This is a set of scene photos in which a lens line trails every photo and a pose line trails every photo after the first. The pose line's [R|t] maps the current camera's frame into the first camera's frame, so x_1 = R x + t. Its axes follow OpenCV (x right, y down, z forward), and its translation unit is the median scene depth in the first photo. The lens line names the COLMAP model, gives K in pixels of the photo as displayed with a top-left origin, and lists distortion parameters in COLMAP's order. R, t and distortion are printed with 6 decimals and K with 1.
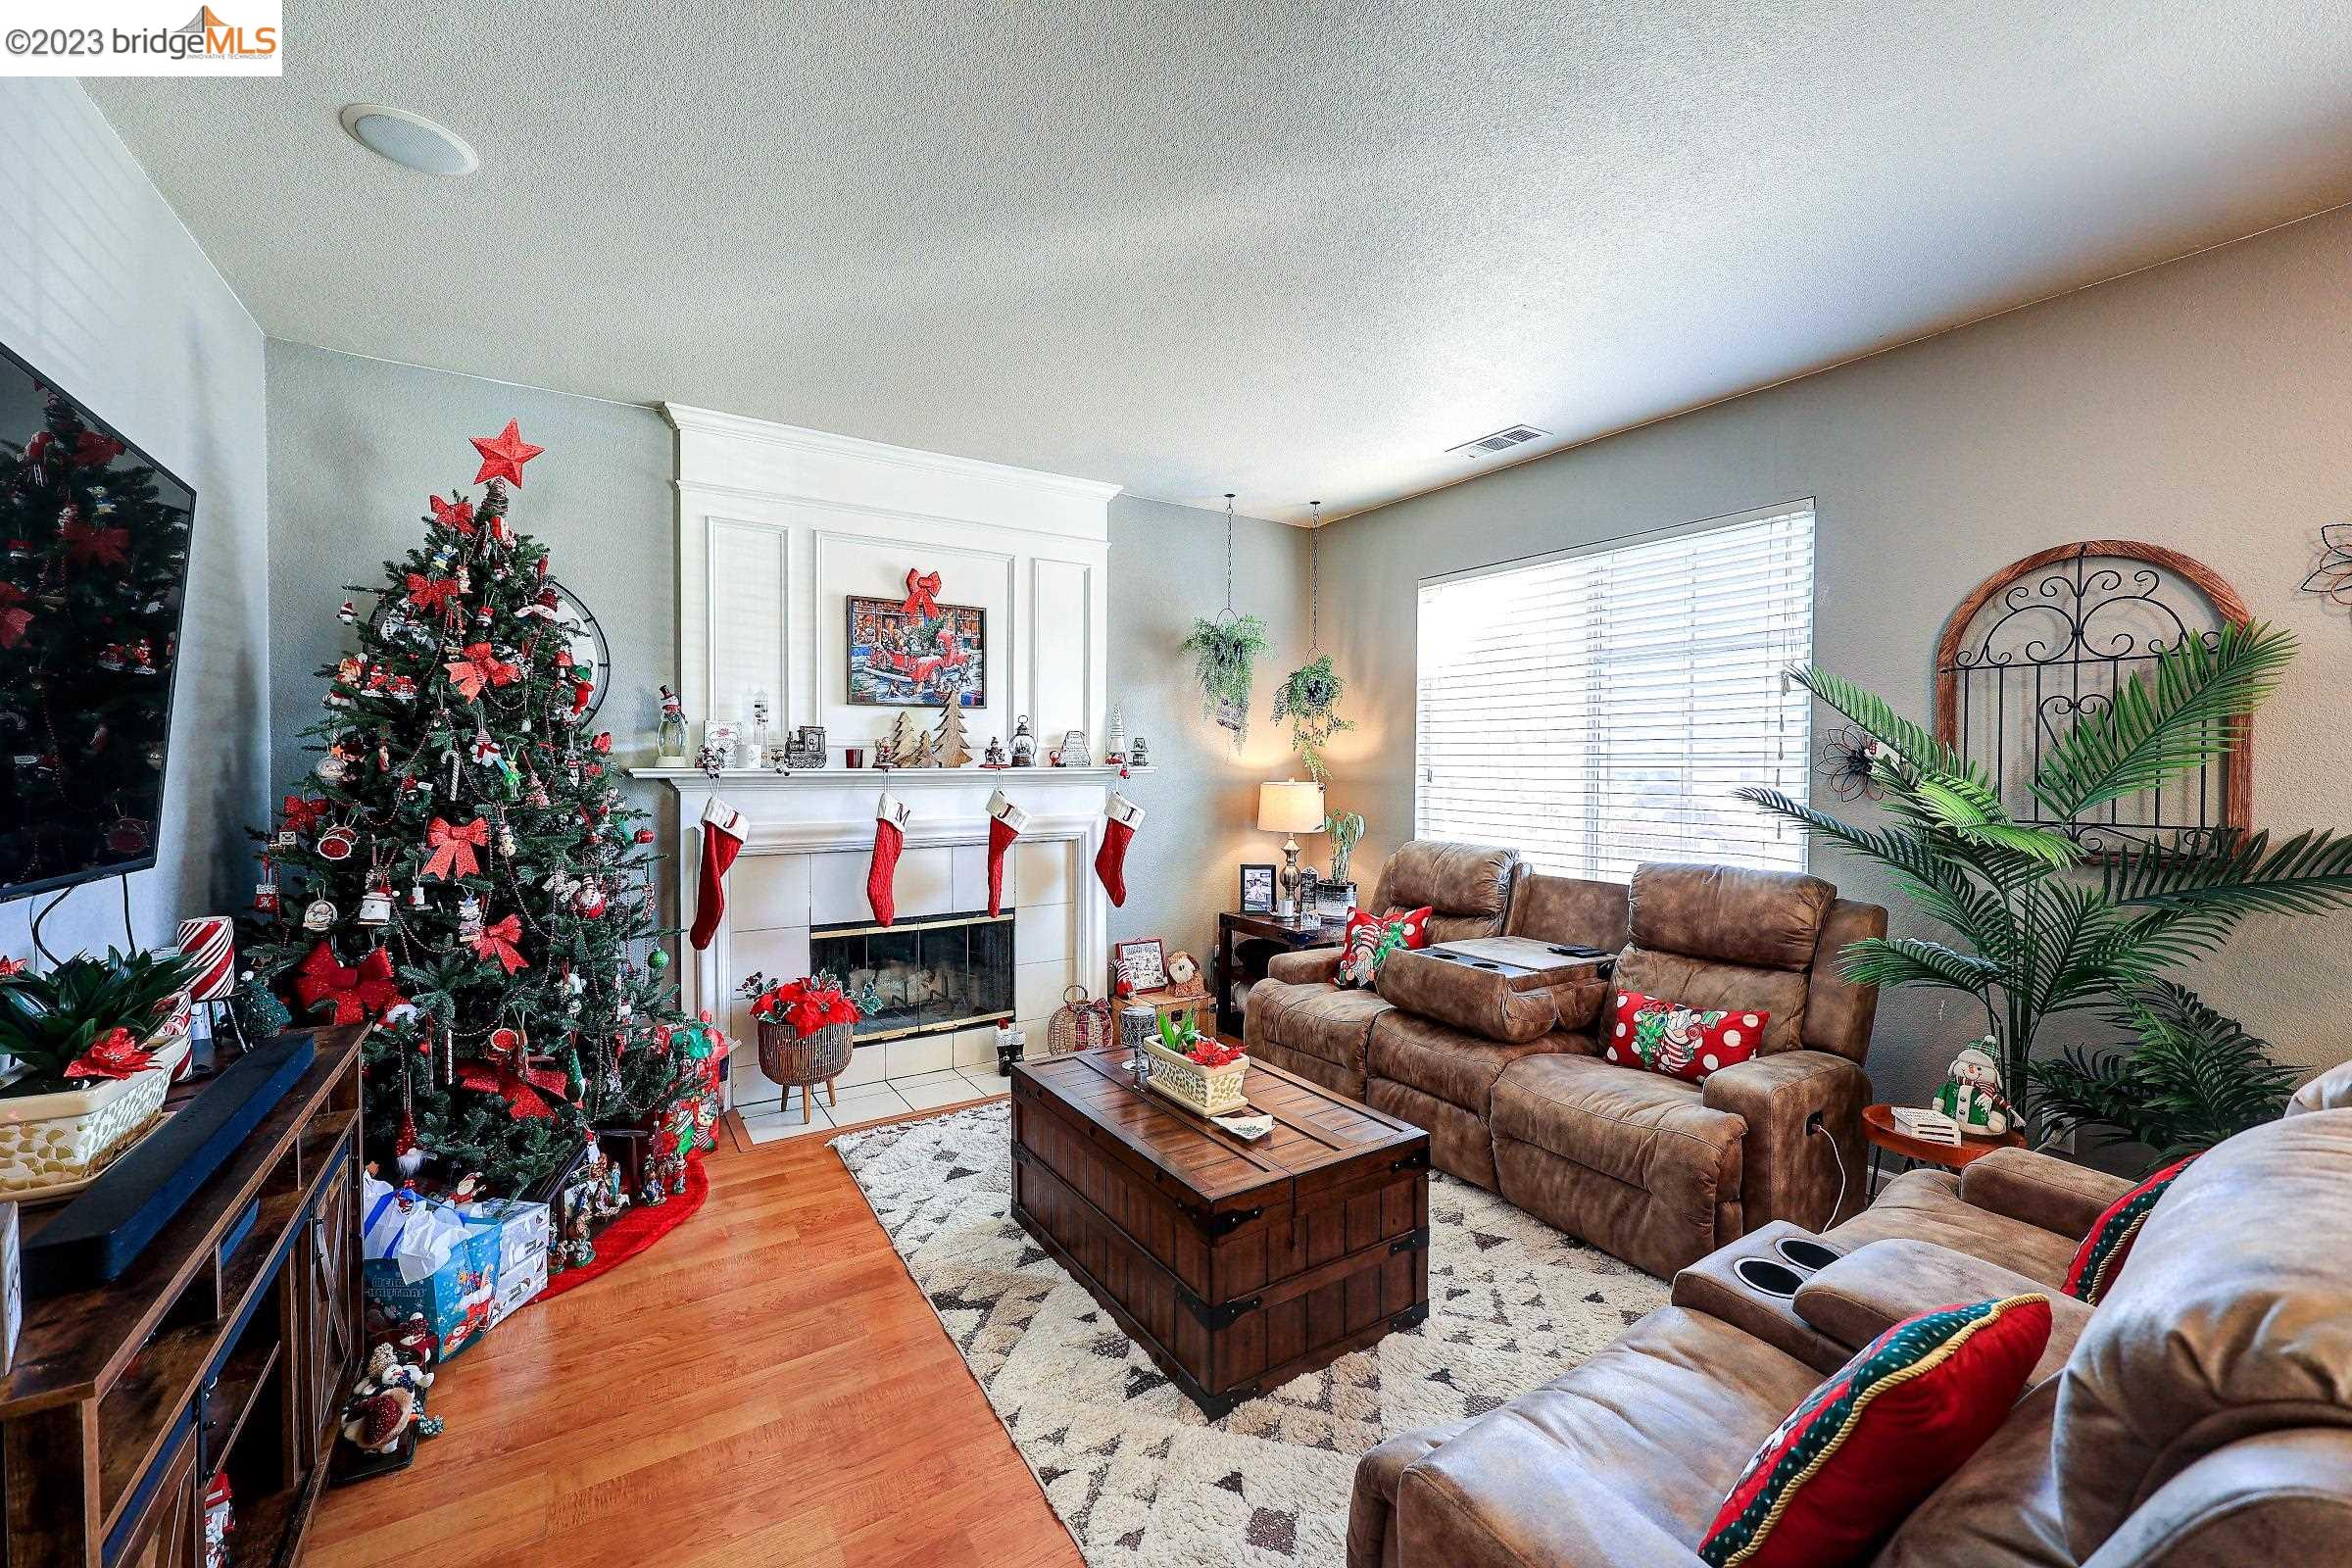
lens RADIAL K [[942.2, 0, 1188.5], [0, 942.2, 781.7], [0, 0, 1]] dist [-0.000268, -0.000038]
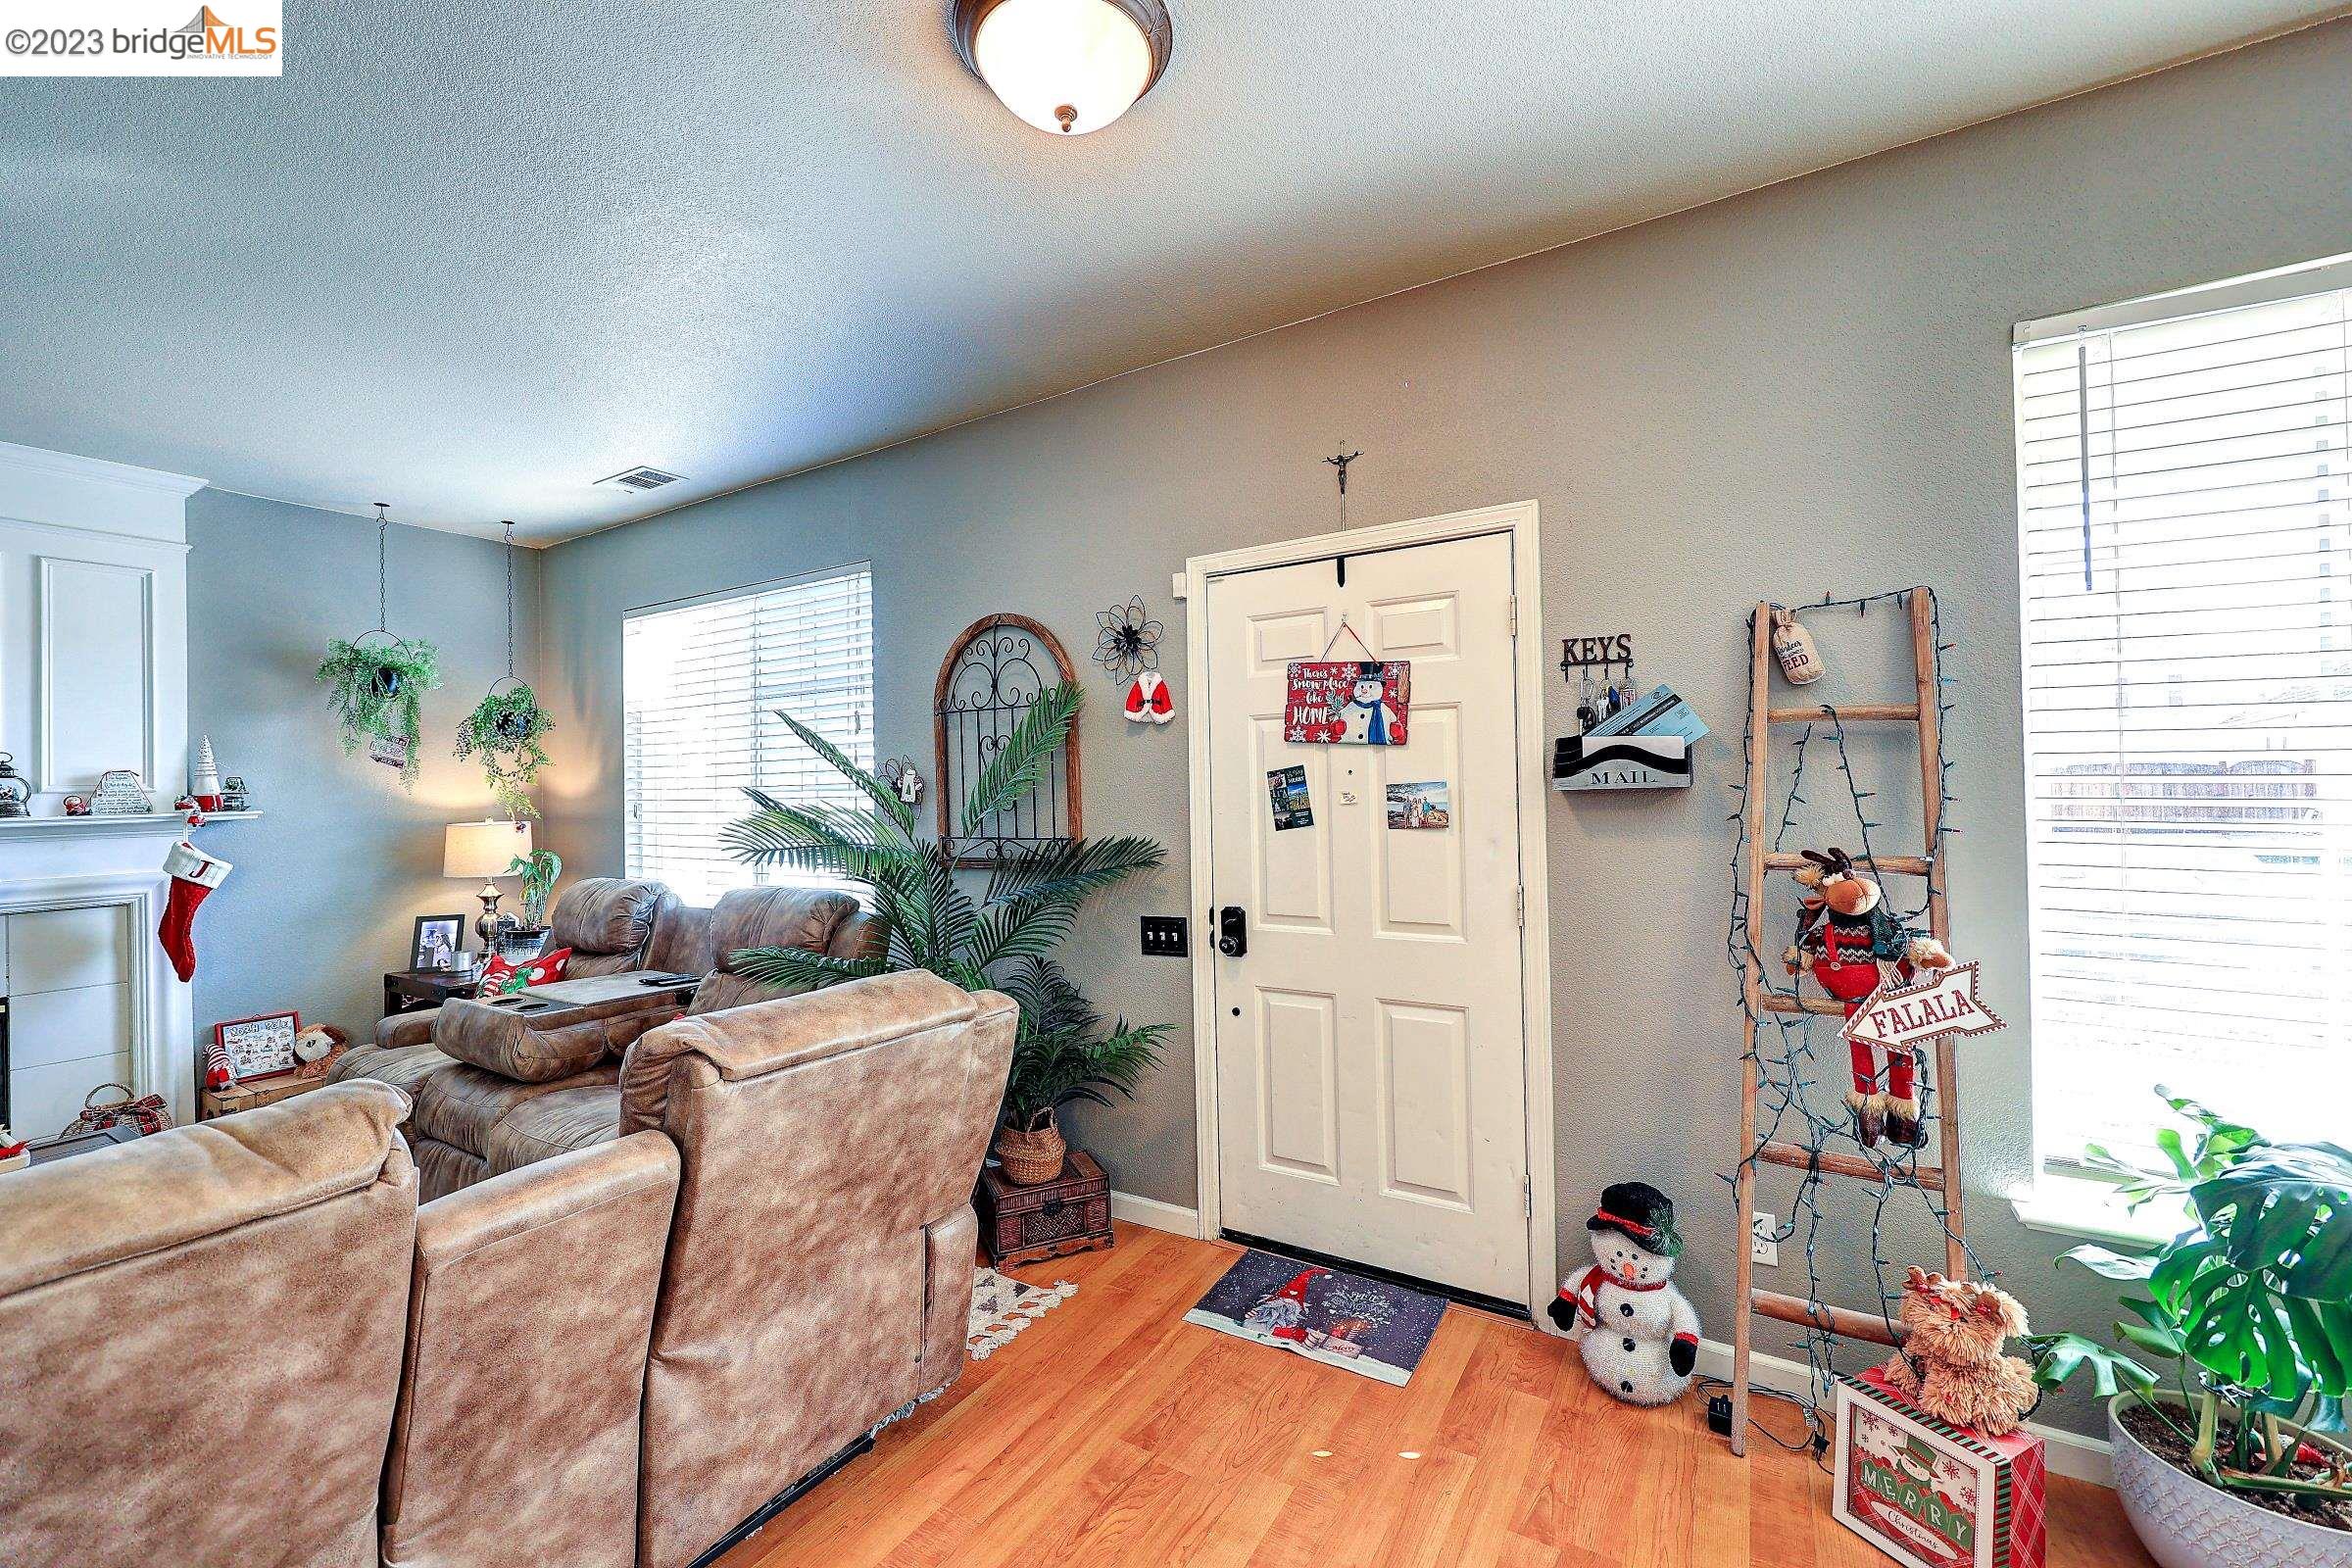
lens RADIAL K [[942.2, 0, 1185.4], [0, 942.2, 779.0], [0, 0, 1]] dist [-0.000268, -0.000038]
pose [[0.903018, -0.018078, 0.429221, 0.410319], [0.031824, 0.999184, -0.024869, 0.003435], [-0.428421, 0.036117, 0.902857, -0.150204]]
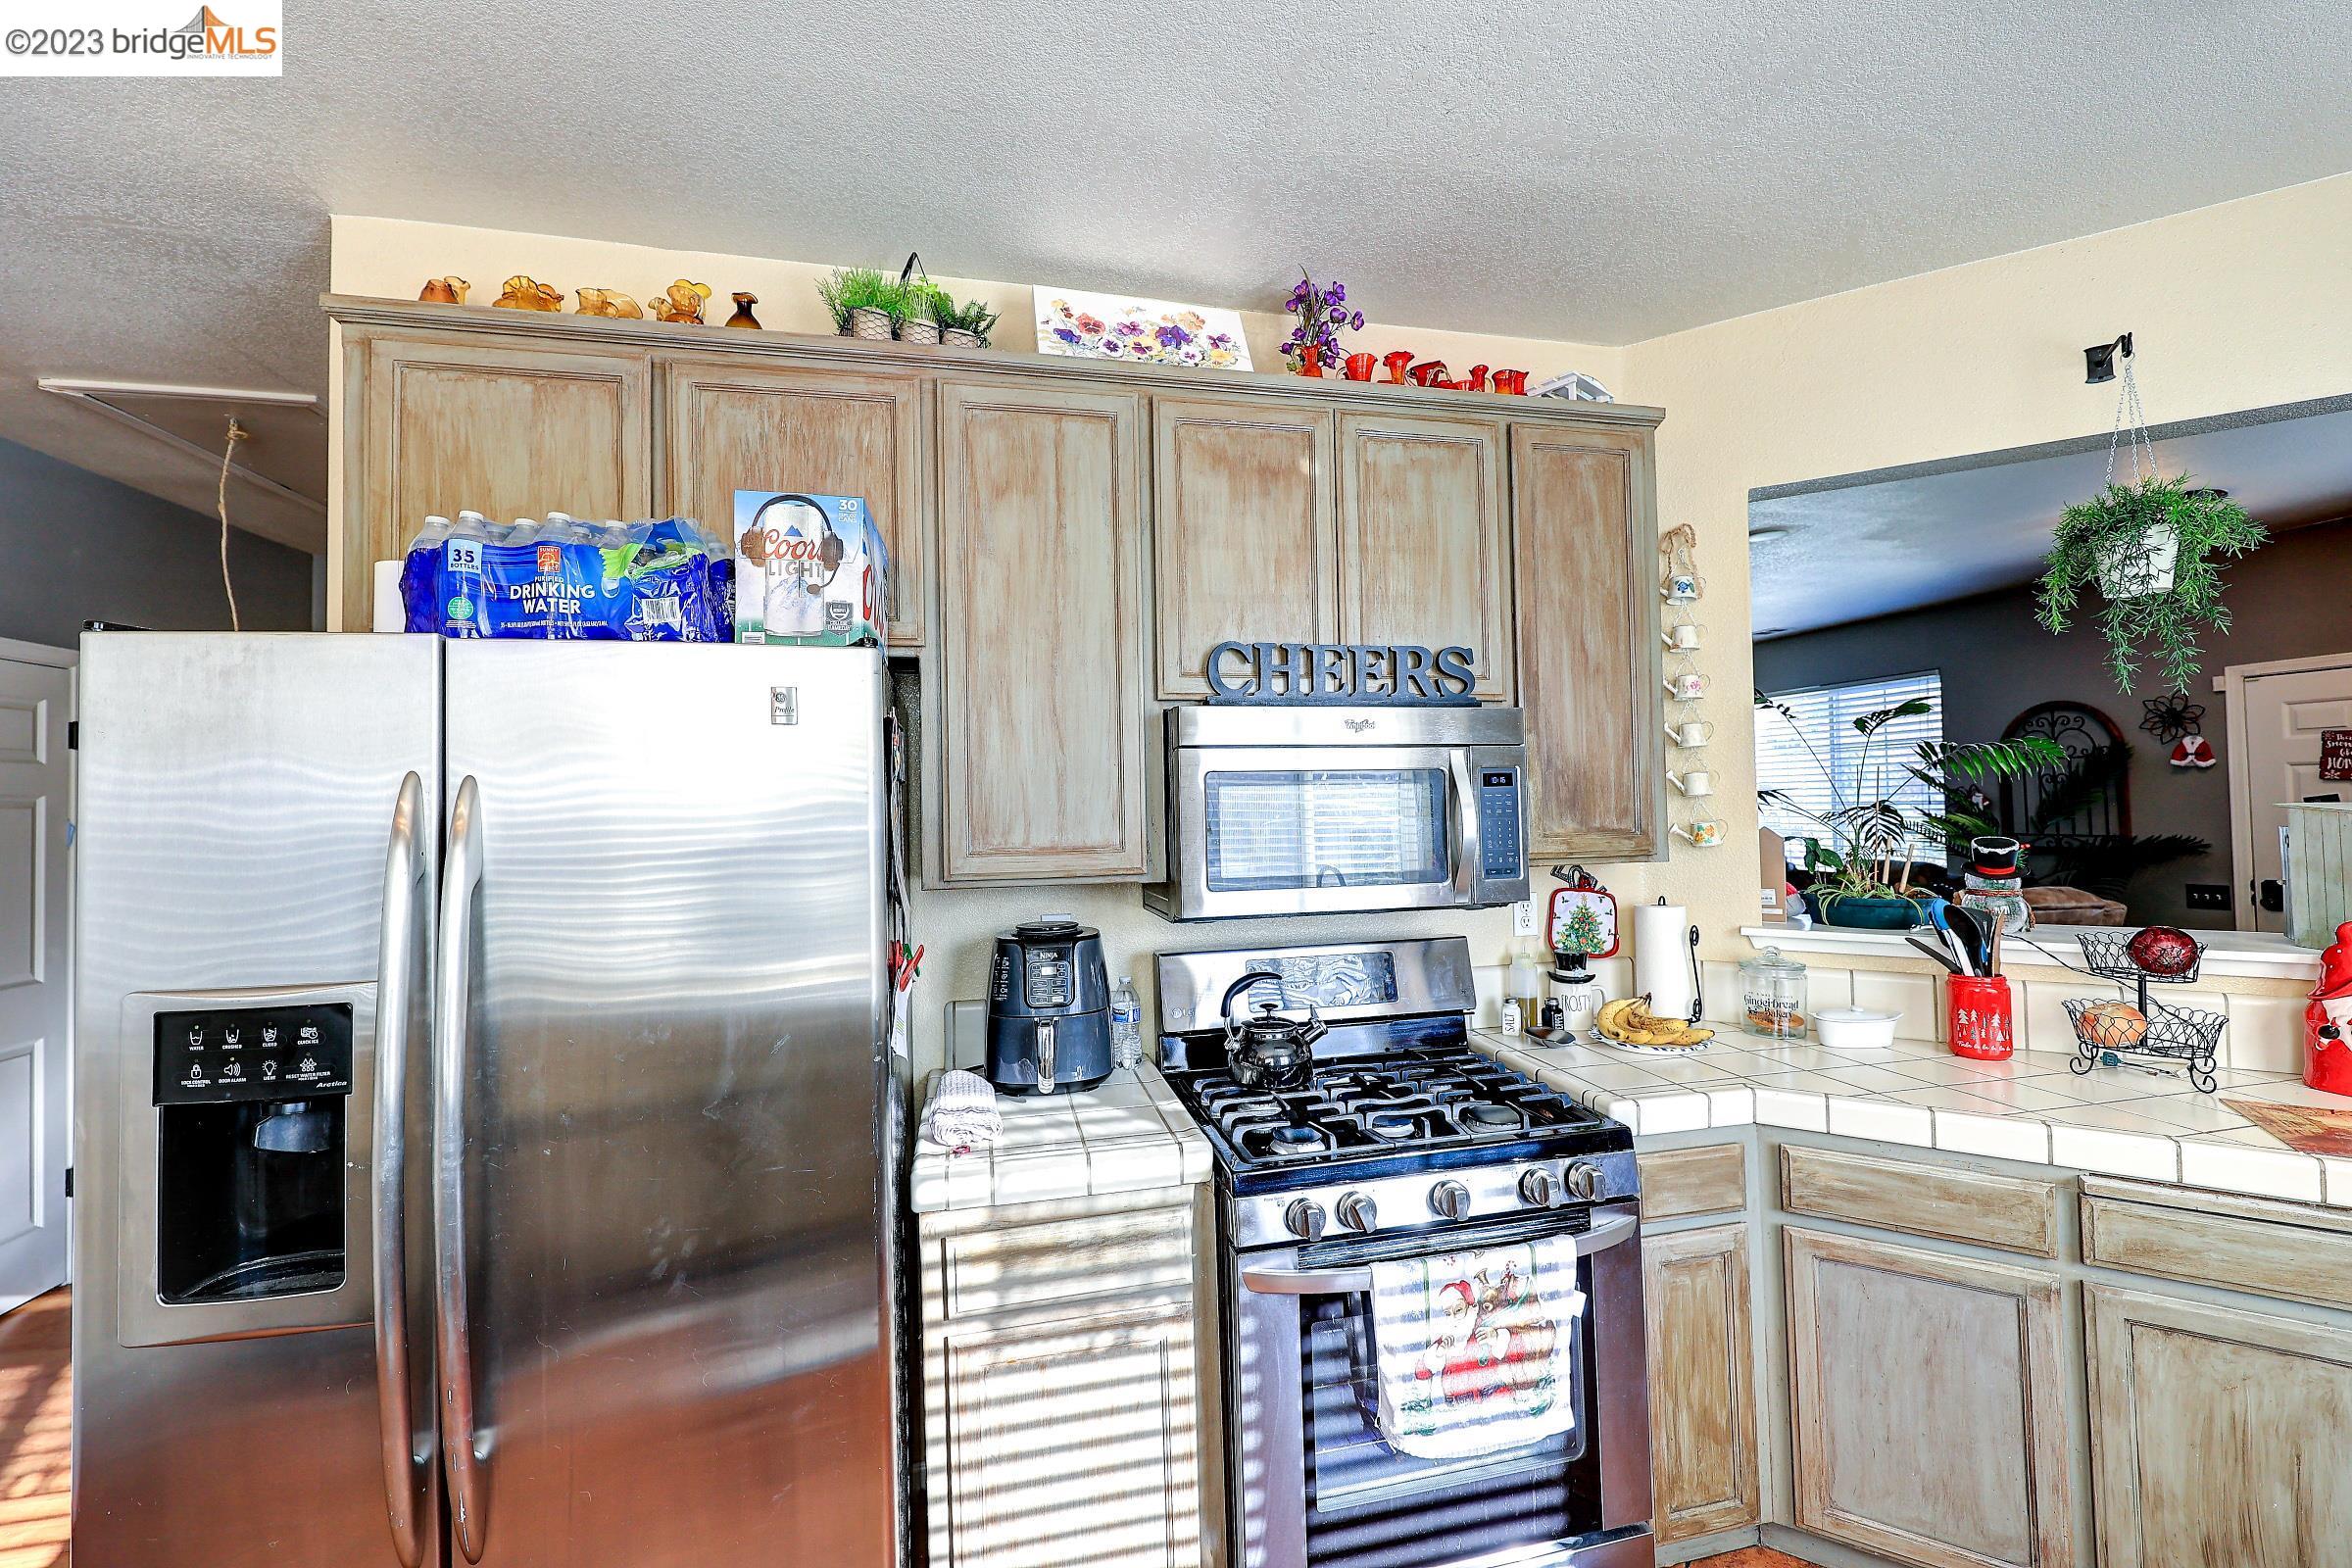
lens RADIAL K [[942.2, 0, 1177.9], [0, 942.2, 778.5], [0, 0, 1]] dist [-0.000268, -0.000038]
pose [[0.936544, -0.028605, -0.349380, -0.099327], [0.012983, 0.998812, -0.046973, -0.005040], [0.350308, 0.039456, 0.935803, -1.068352]]
